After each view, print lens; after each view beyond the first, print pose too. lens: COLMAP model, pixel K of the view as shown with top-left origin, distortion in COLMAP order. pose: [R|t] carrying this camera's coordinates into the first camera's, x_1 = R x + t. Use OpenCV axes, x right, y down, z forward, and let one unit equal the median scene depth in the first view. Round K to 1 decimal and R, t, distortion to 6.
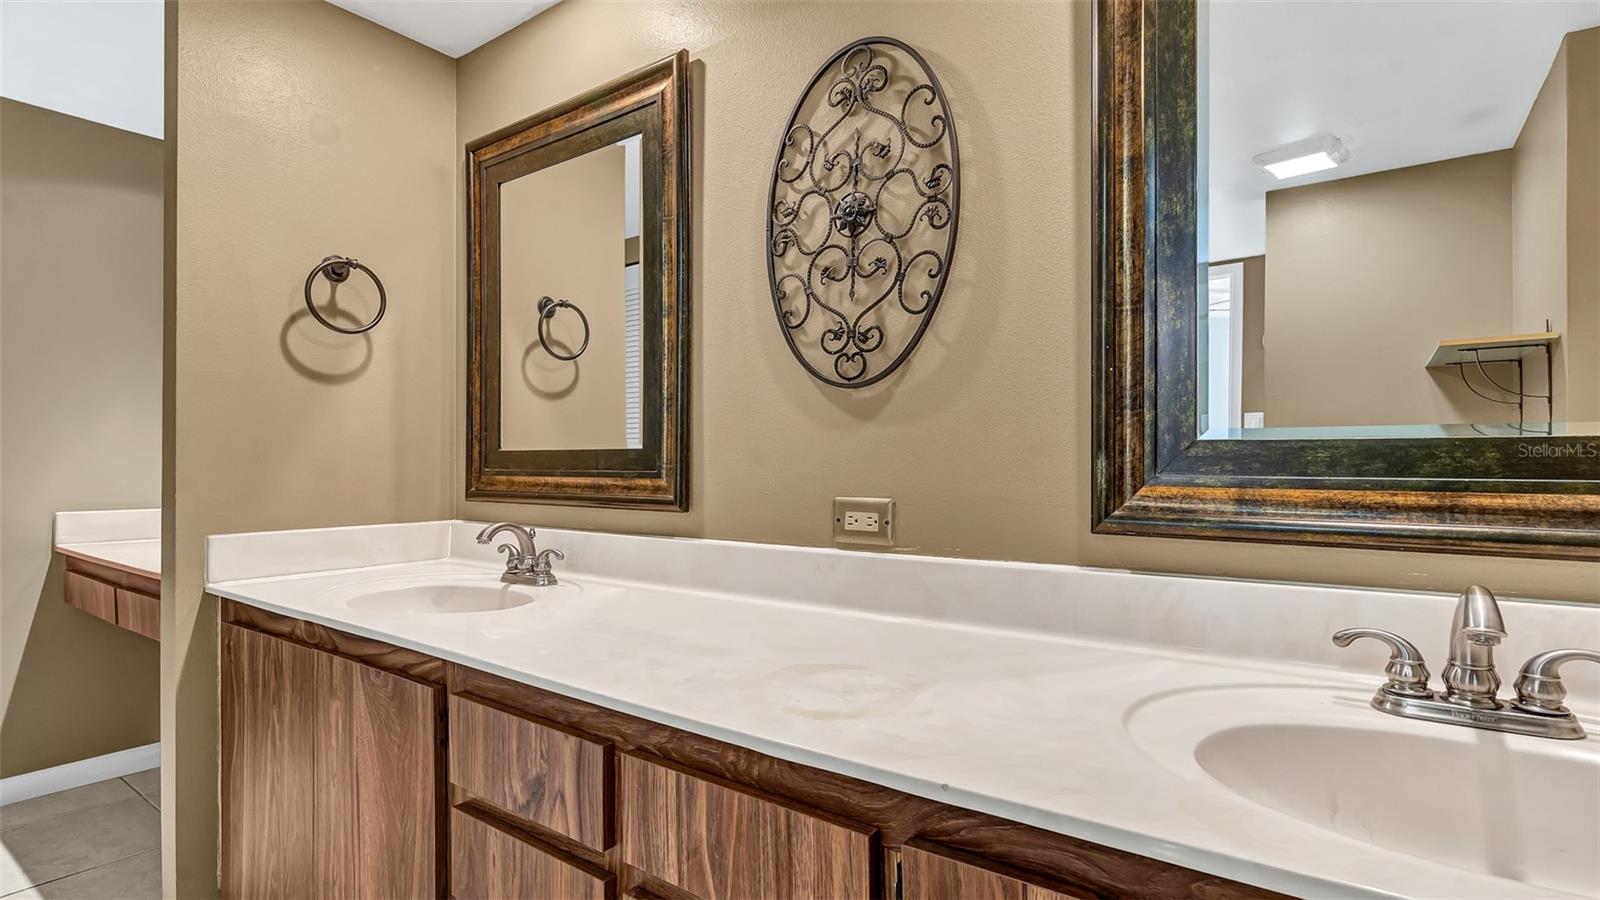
lens RADIAL K [[765.0, 0, 803.7], [0, 765.0, 456.0], [0, 0, 1]] dist [-0.001889, 0.000781]
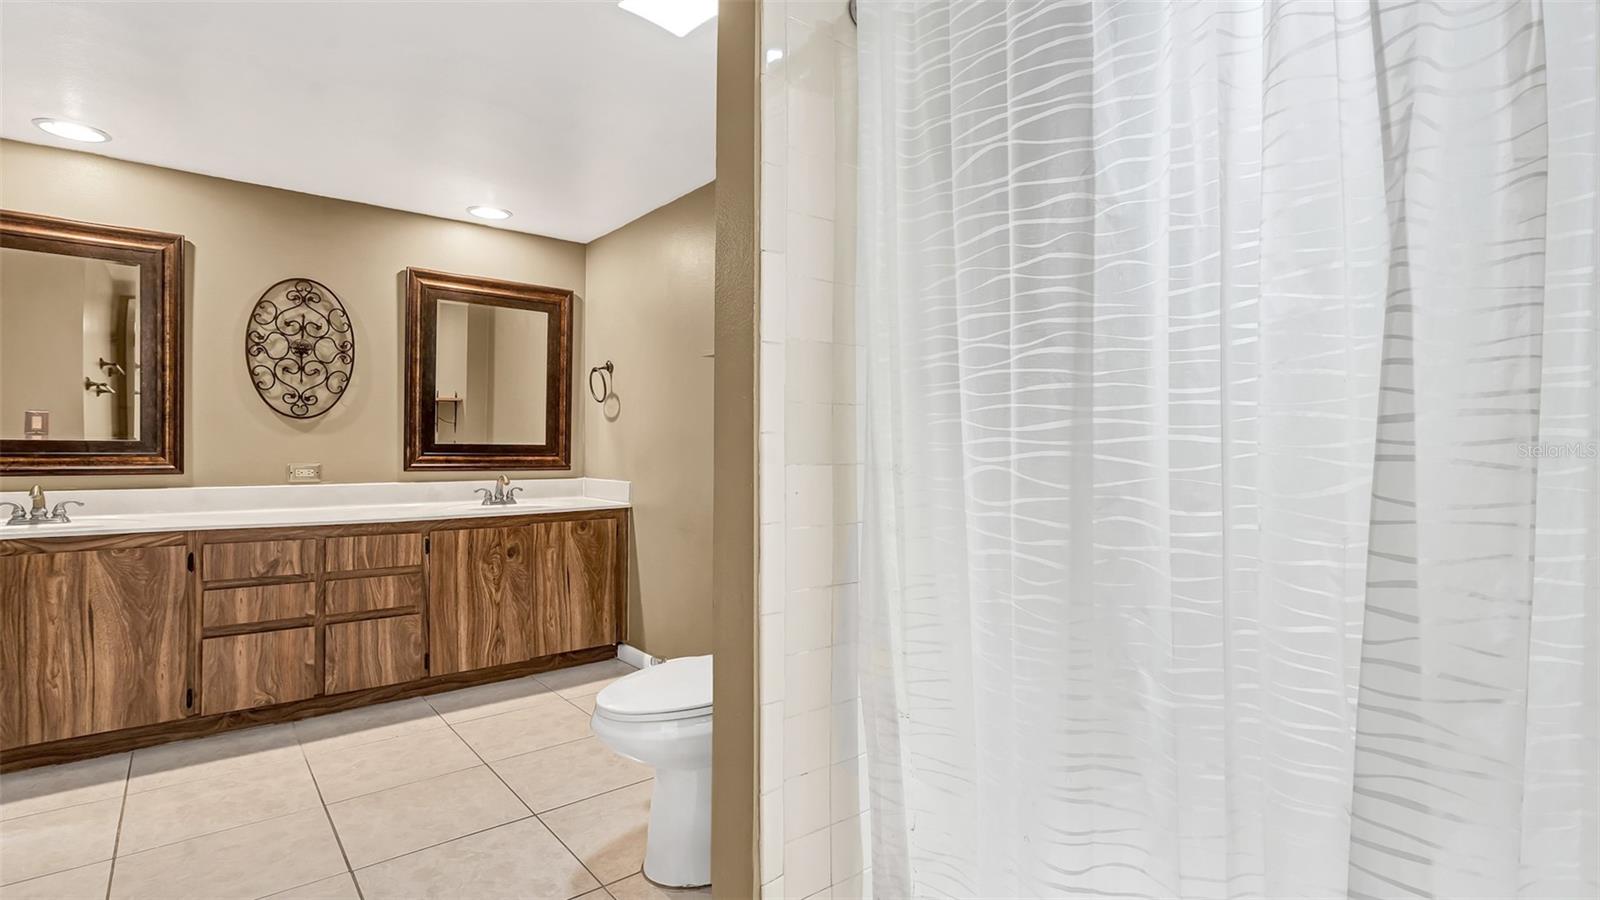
lens RADIAL K [[765.0, 0, 792.0], [0, 765.0, 452.4], [0, 0, 1]] dist [-0.001889, 0.000781]
pose [[0.258299, 0.000620, 0.966065, -1.900392], [-0.014650, 0.999887, 0.003275, -0.012517], [-0.965954, -0.014999, 0.258279, -1.160974]]
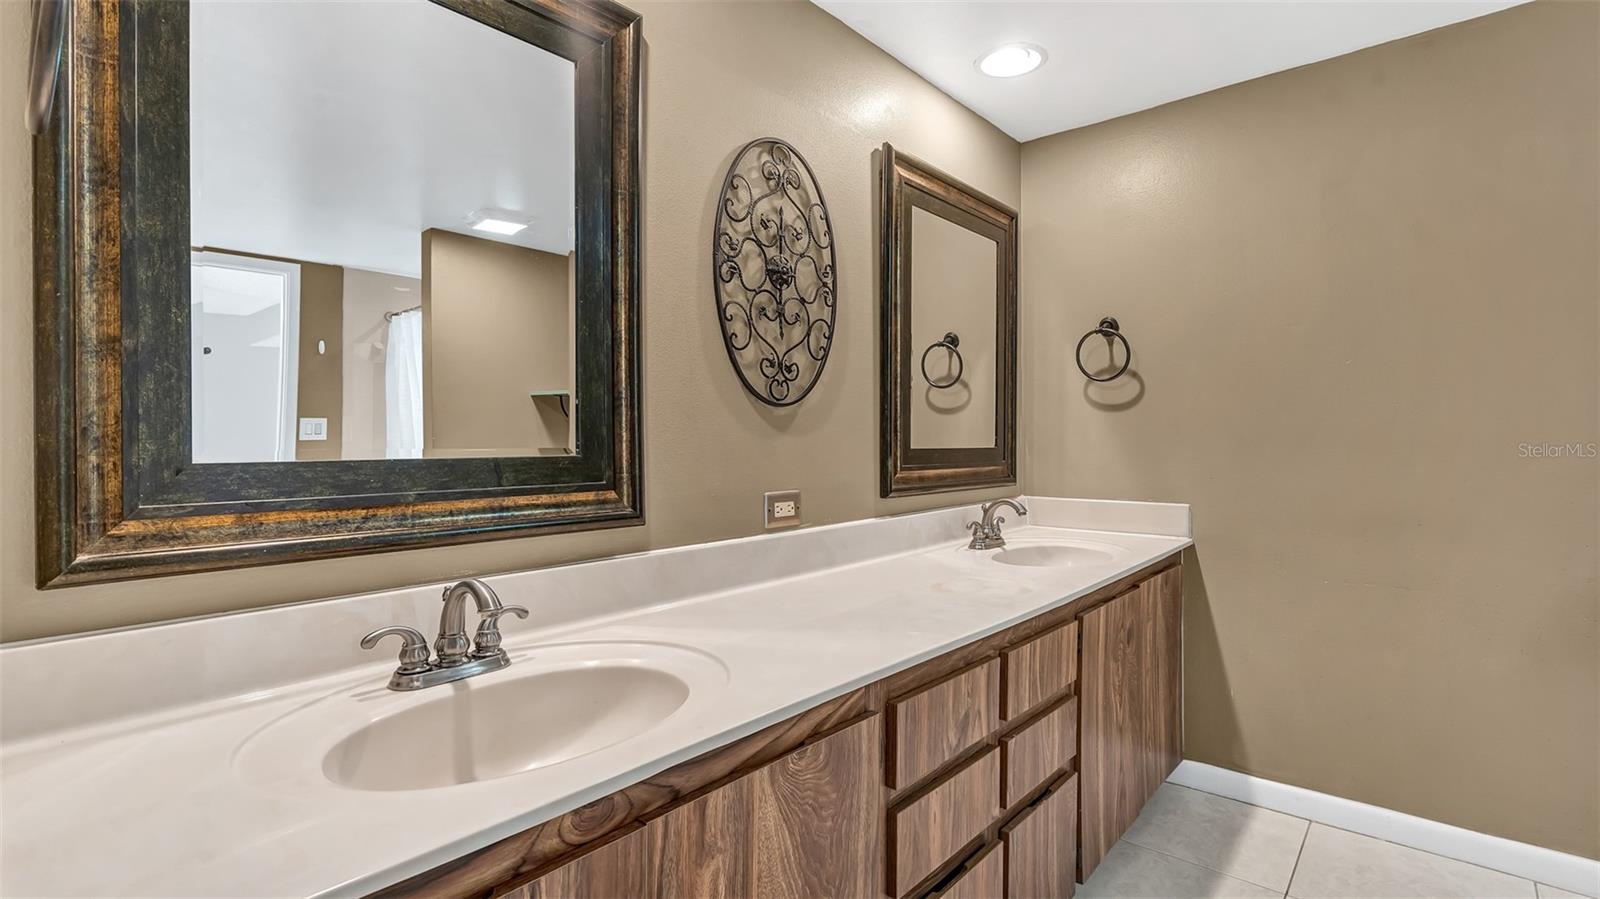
lens RADIAL K [[765.0, 0, 800.2], [0, 765.0, 439.8], [0, 0, 1]] dist [-0.001889, 0.000781]
pose [[0.082633, 0.003512, 0.996574, -1.220278], [-0.003799, 0.999988, -0.003209, -0.029475], [-0.996573, -0.003521, 0.082645, 0.859159]]
